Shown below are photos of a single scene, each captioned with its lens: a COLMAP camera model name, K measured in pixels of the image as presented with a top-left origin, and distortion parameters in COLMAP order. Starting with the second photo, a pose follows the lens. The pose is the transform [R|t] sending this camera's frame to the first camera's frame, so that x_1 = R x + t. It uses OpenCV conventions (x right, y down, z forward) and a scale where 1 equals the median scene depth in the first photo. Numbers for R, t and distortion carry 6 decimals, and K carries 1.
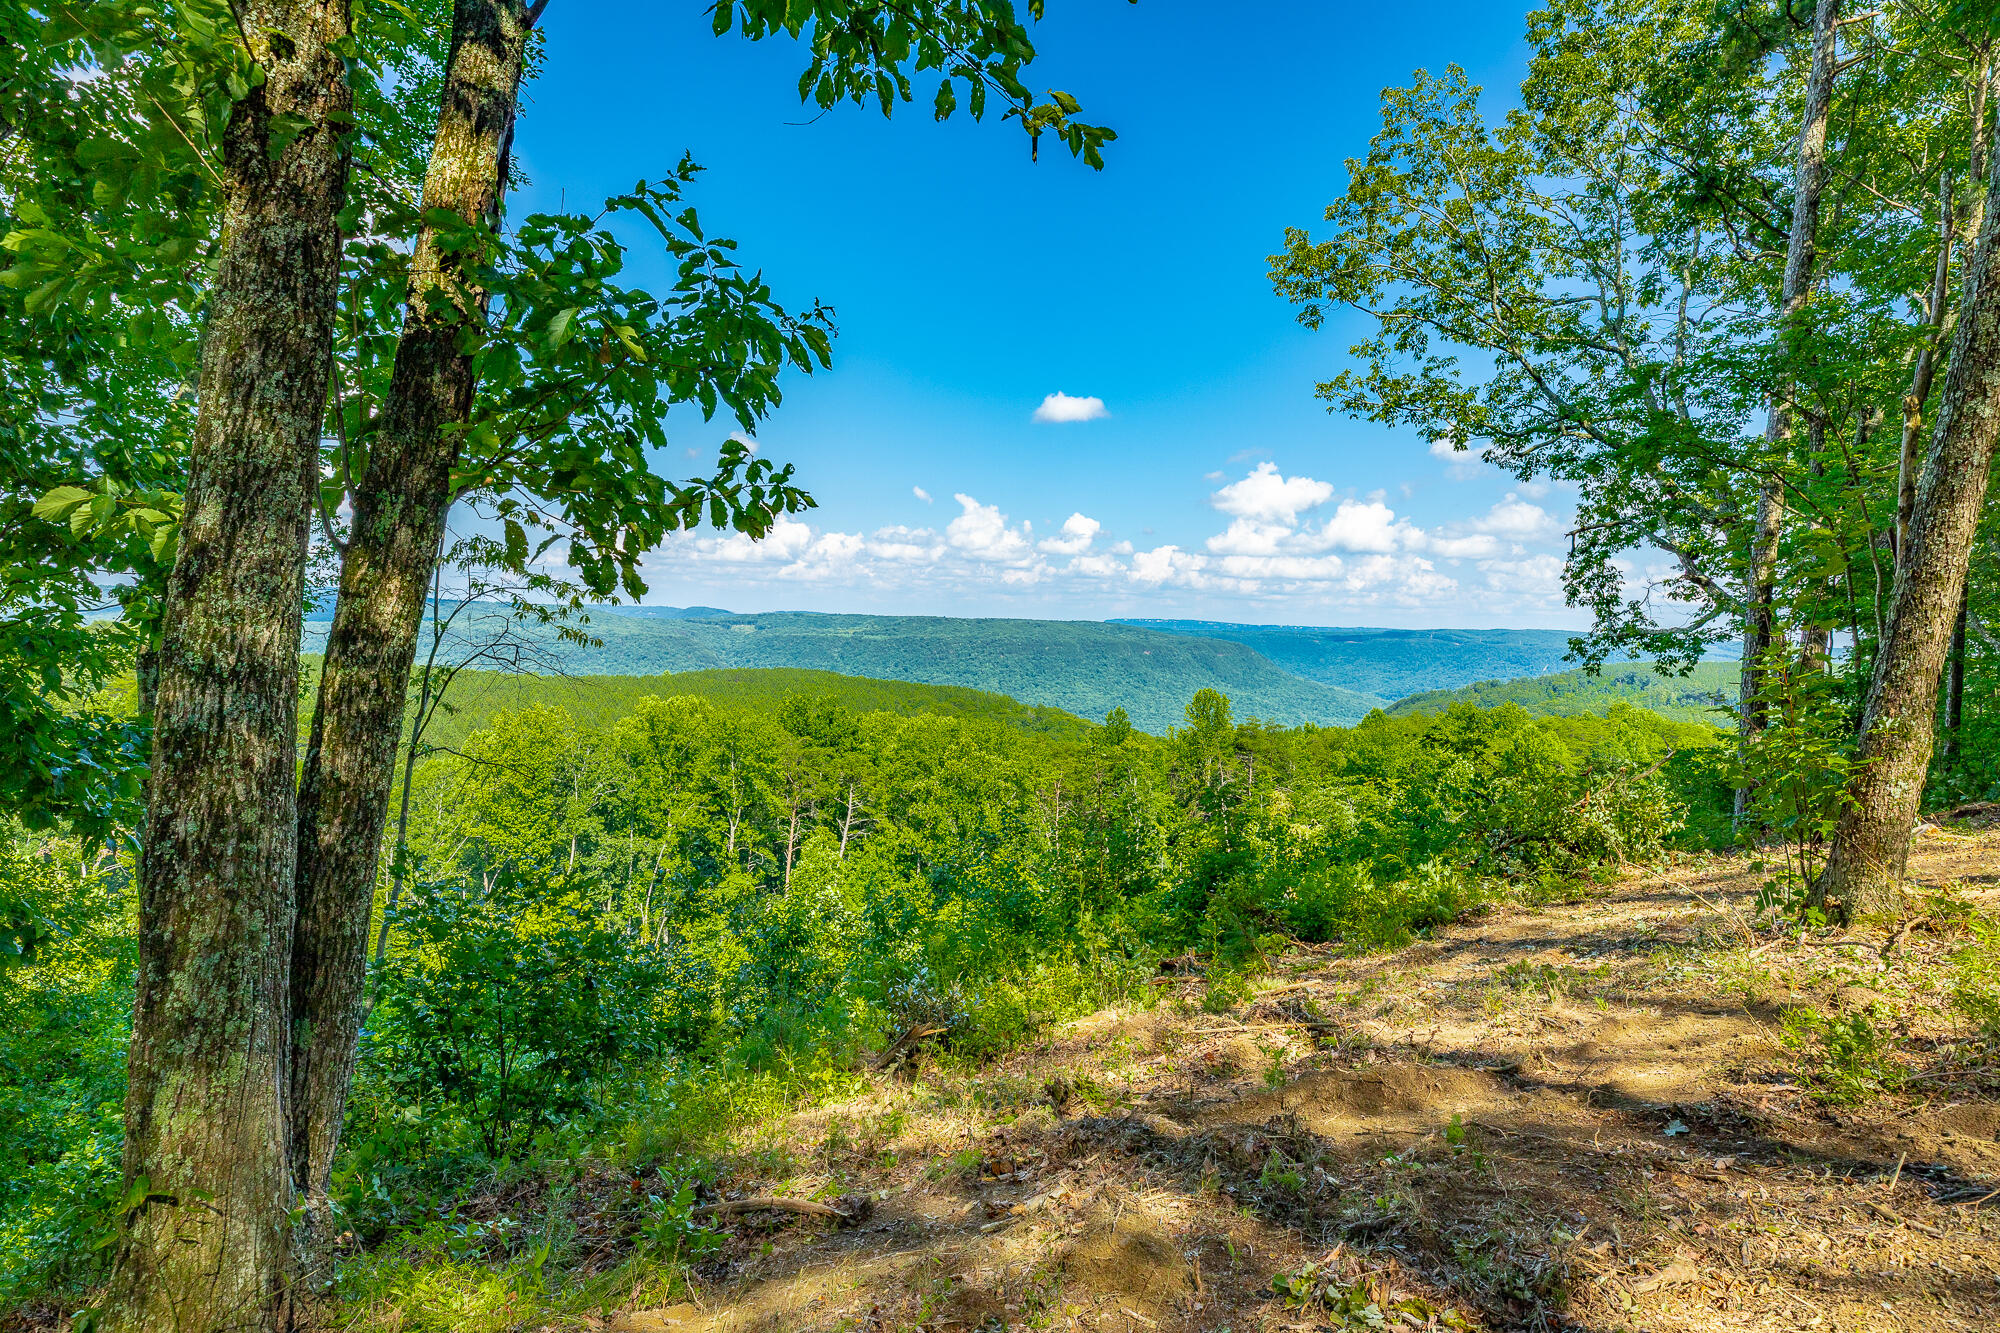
lens RADIAL K [[1137.0, 0, 1006.2], [0, 1137.0, 667.2], [0, 0, 1]] dist [0.012792, 0.002110]
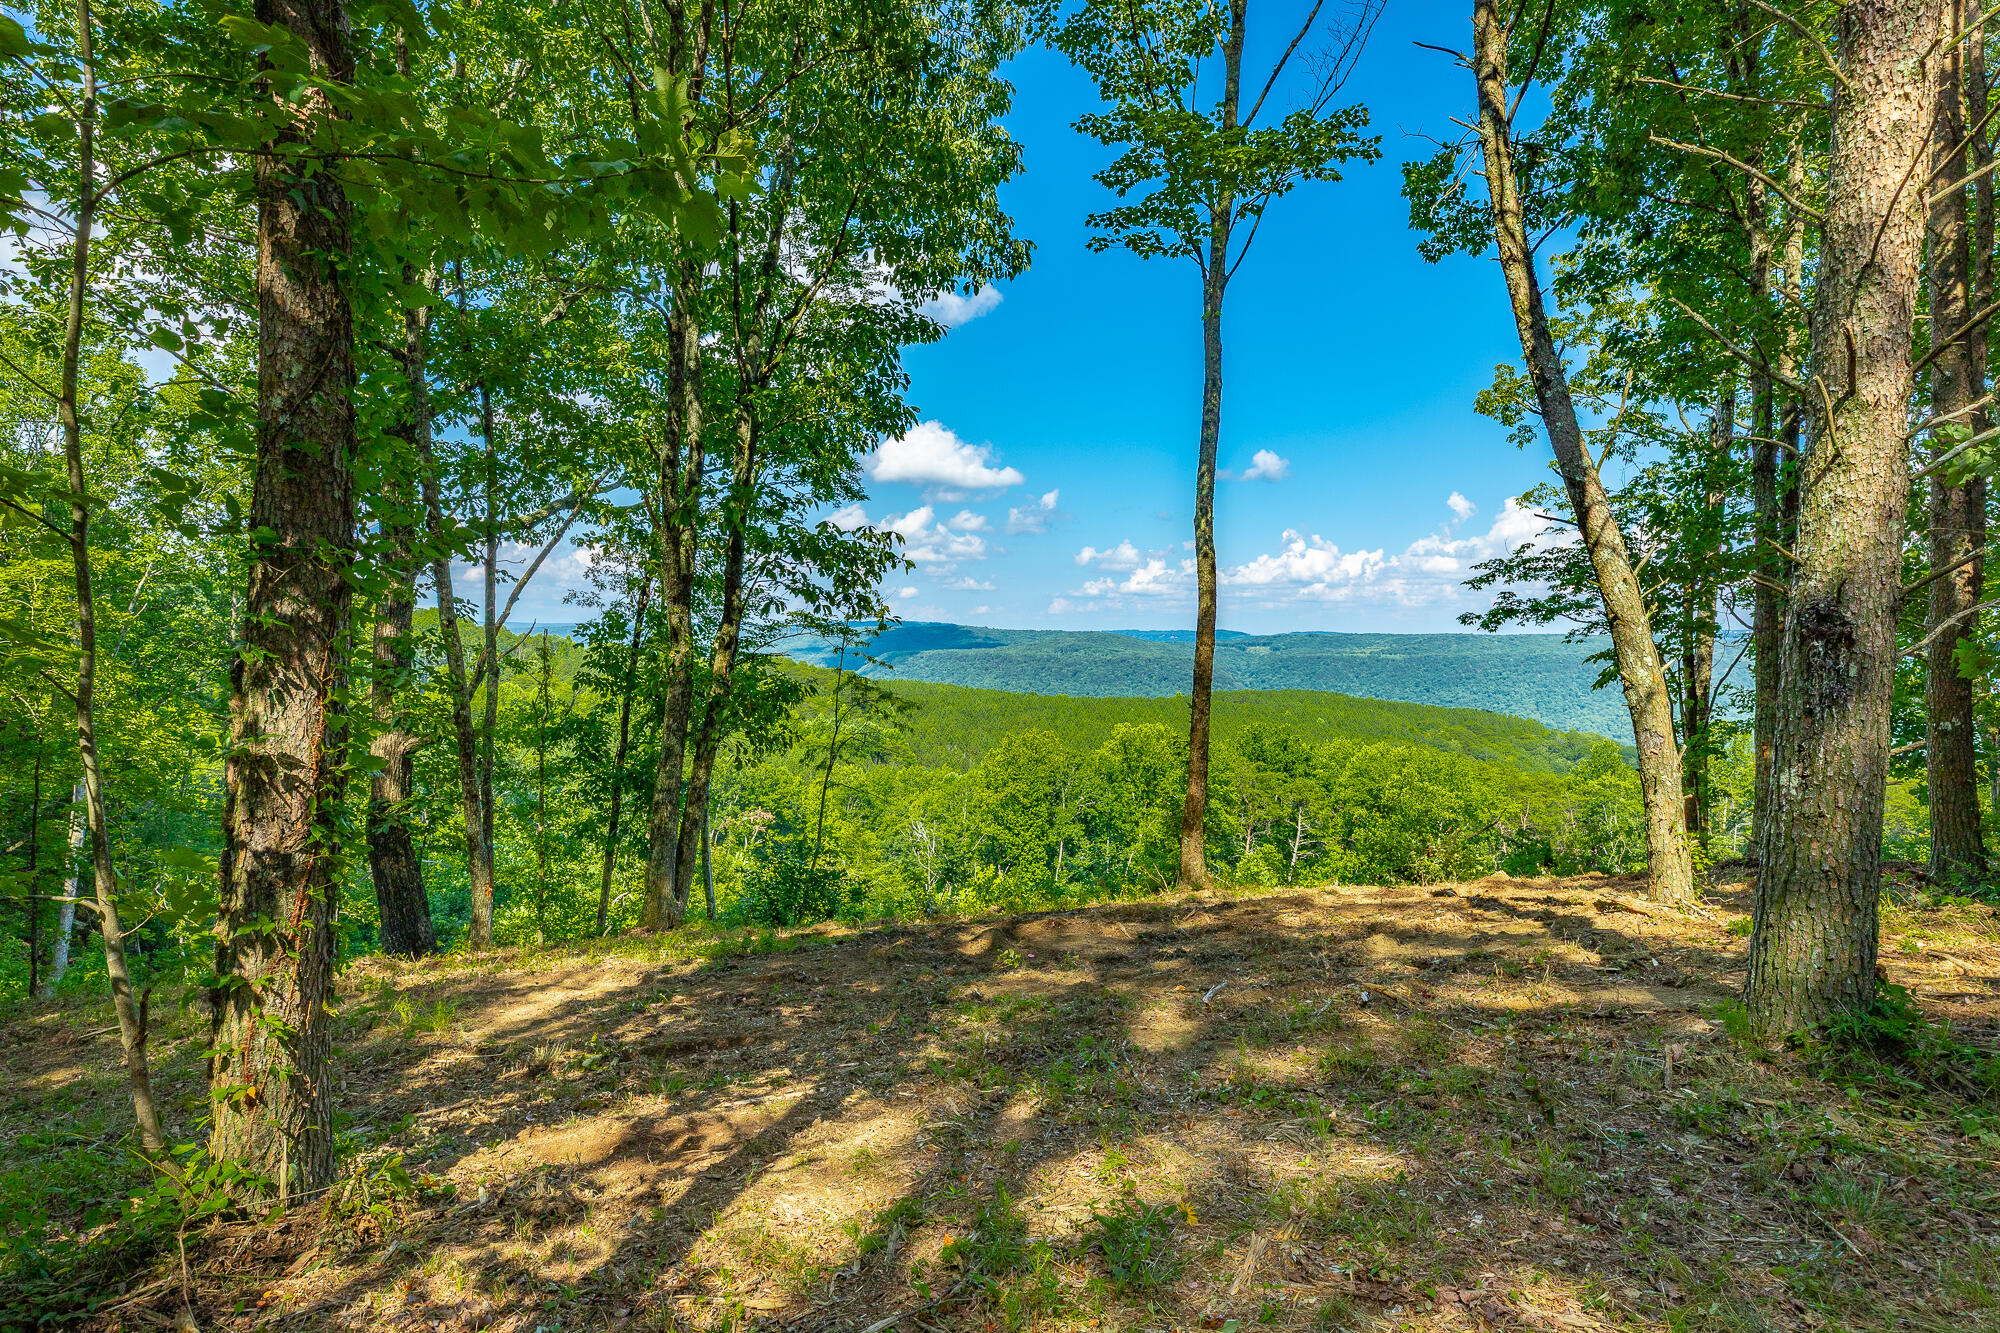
lens RADIAL K [[1137.0, 0, 989.5], [0, 1137.0, 672.8], [0, 0, 1]] dist [0.012792, 0.002110]
pose [[0.886487, -0.005965, -0.462716, 0.107369], [0.002195, 0.999960, -0.008685, -0.017173], [0.462749, 0.006684, 0.886464, -0.102346]]
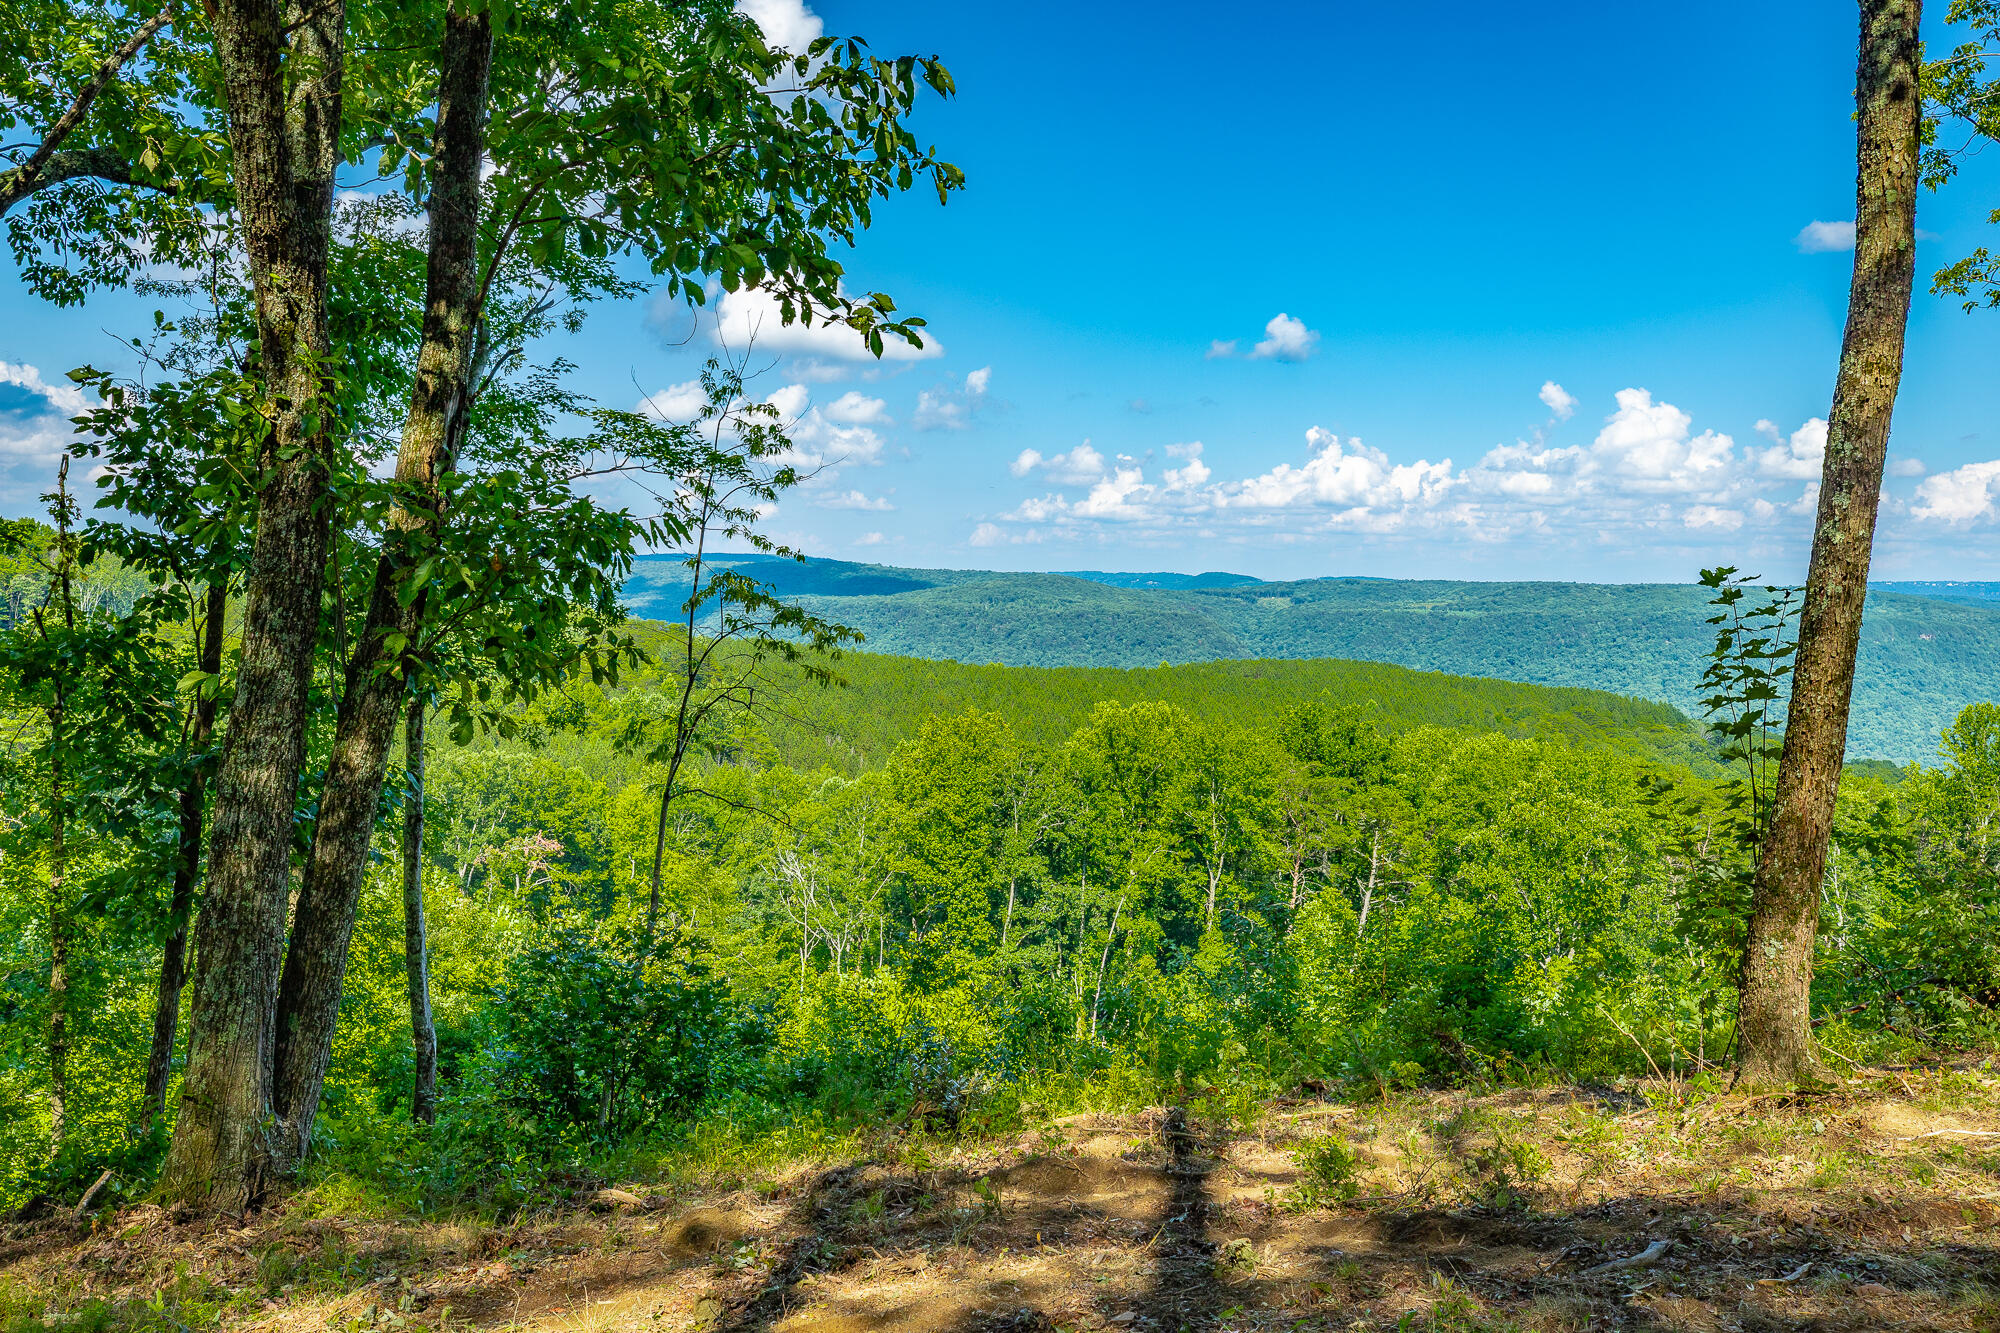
lens RADIAL K [[1624.6, 0, 986.8], [0, 1624.6, 669.1], [0, 0, 1]] dist [0.005486, 0.009899]
pose [[0.915969, 0.010446, -0.401112, 0.048666], [-0.006450, 0.999915, 0.011311, -0.008392], [0.401196, -0.007773, 0.915959, -0.028347]]
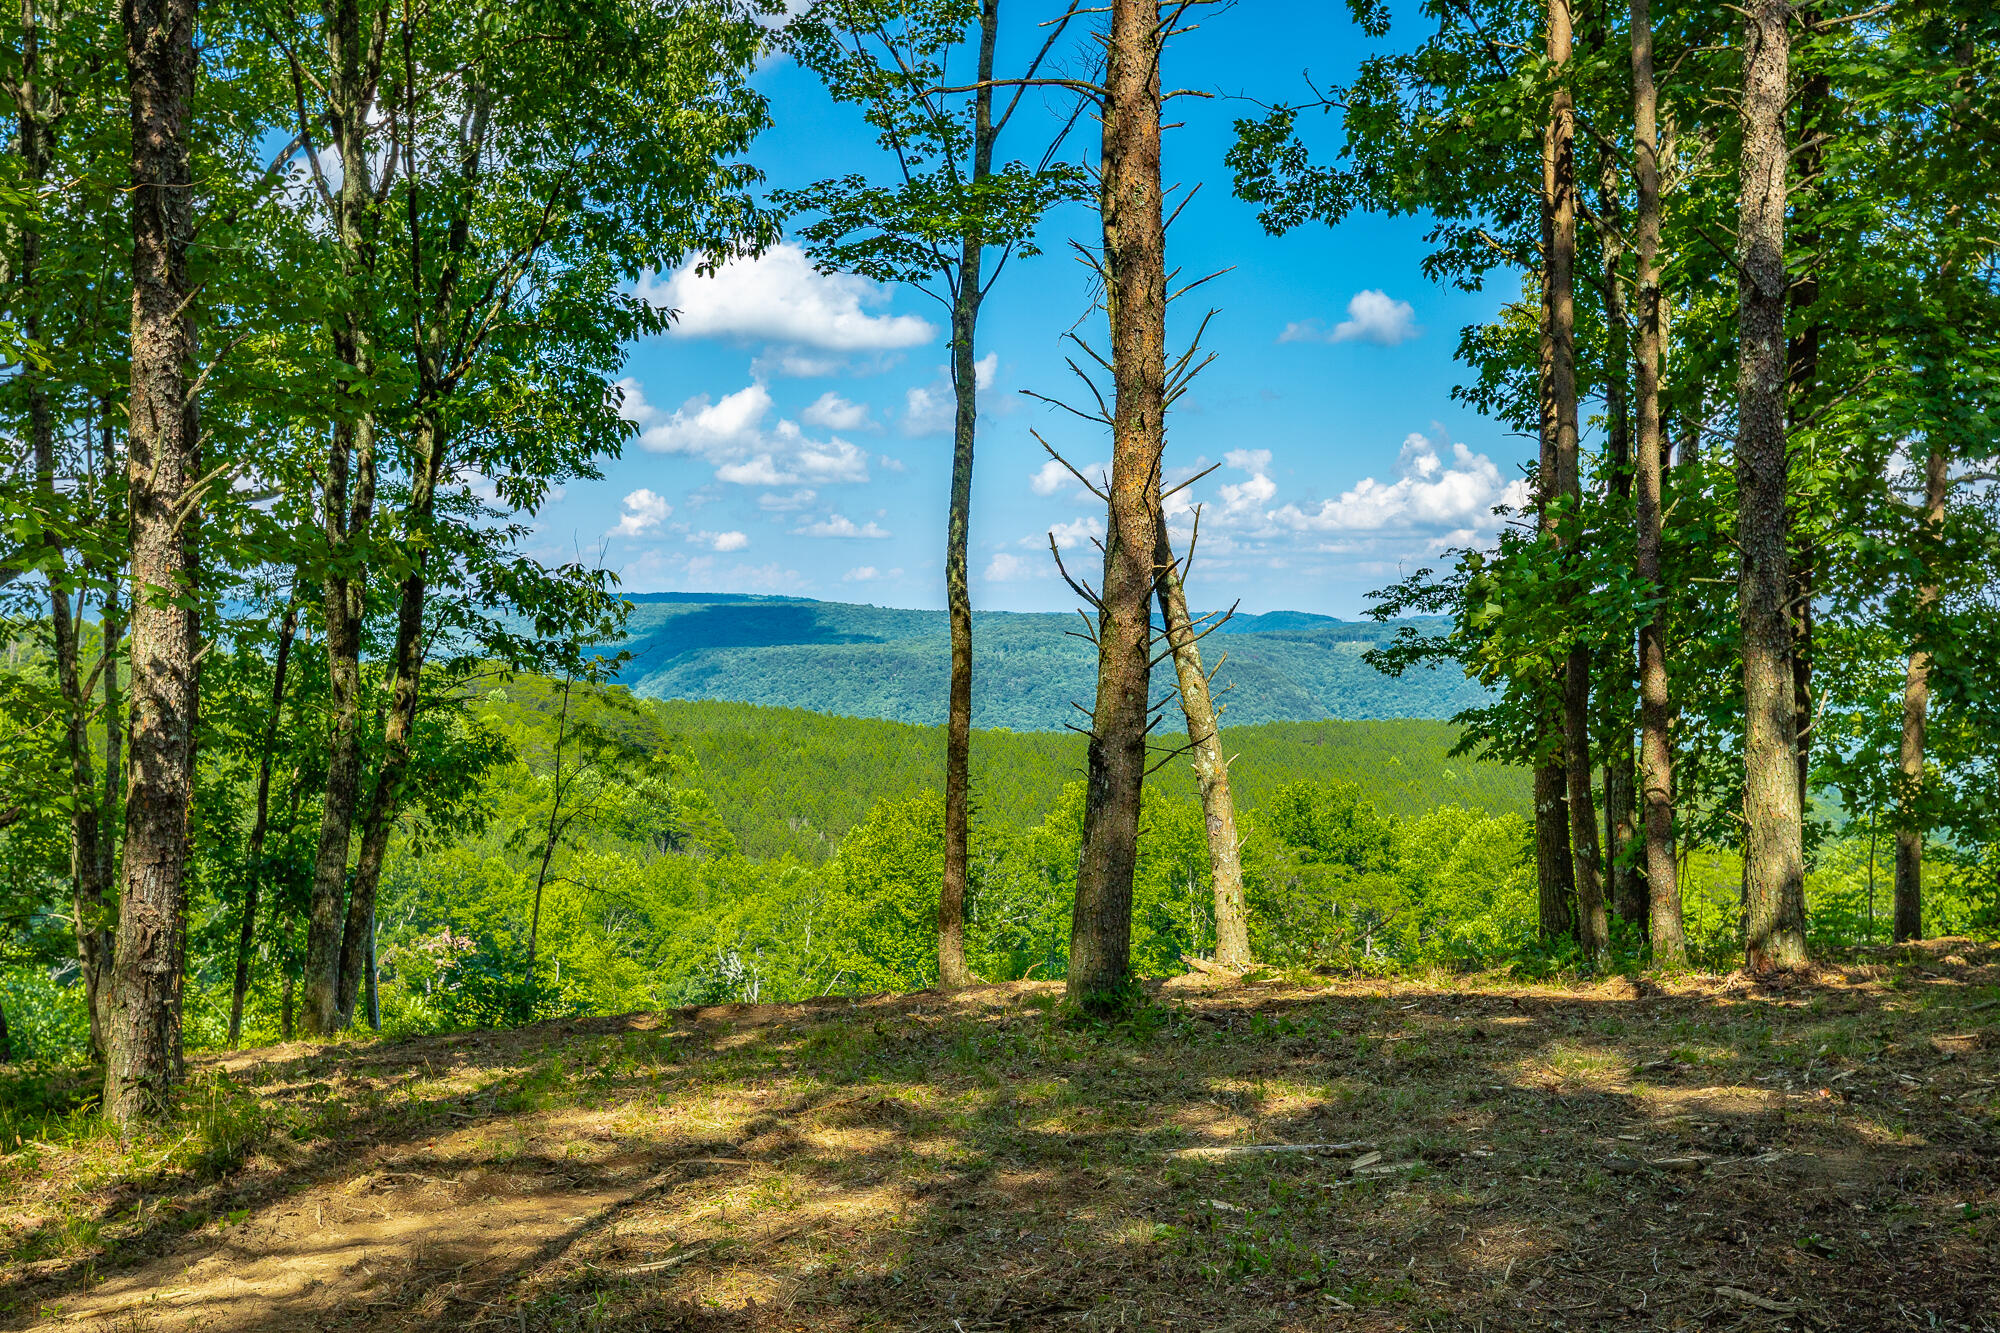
lens RADIAL K [[2107.0, 0, 1003.4], [0, 2107.0, 678.1], [0, 0, 1]] dist [0.019827, 0.000000]
pose [[0.910474, -0.004915, -0.413538, 0.176259], [0.000406, 0.999940, -0.010990, -0.023964], [0.413567, 0.009838, 0.910420, -0.184936]]
